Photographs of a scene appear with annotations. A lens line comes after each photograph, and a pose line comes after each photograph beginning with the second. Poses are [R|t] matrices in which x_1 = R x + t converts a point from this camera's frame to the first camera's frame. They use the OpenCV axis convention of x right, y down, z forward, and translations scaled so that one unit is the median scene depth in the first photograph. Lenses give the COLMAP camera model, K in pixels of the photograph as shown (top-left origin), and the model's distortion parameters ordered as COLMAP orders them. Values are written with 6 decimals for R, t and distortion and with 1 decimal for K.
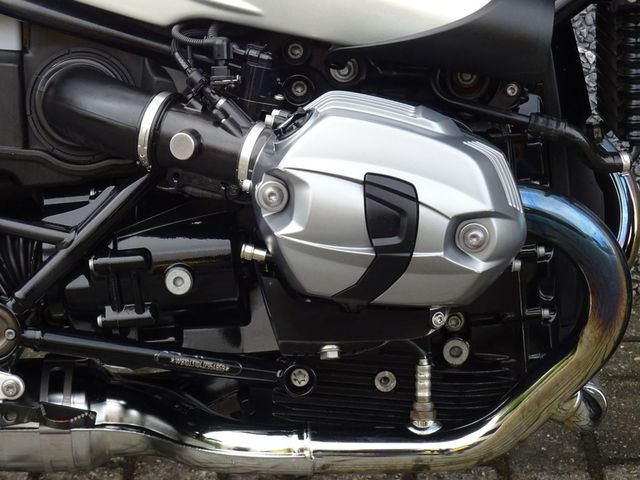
lens RADIAL K [[2718.1, 0, 320.5], [0, 2718.1, 240.1], [0, 0, 1]] dist [-0.209118, 0.000000]
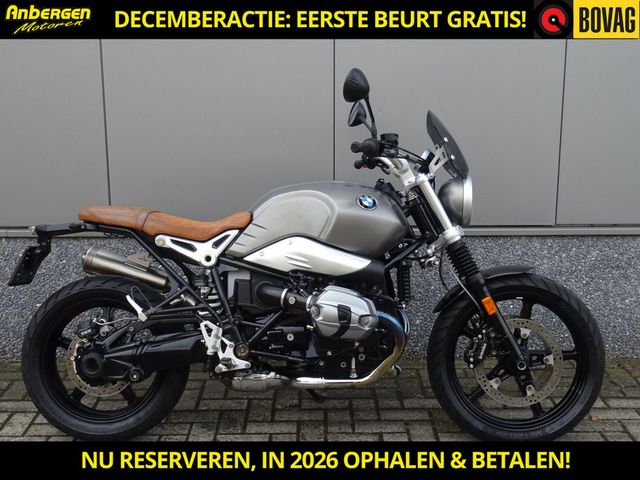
lens RADIAL K [[814.9, 0, 317.6], [0, 814.9, 239.6], [0, 0, 1]] dist [0.018623, 0.000000]
pose [[0.999962, -0.004131, -0.007714, -0.003482], [0.002783, 0.985914, -0.167228, 0.075400], [0.008296, 0.167200, 0.985888, -0.188345]]
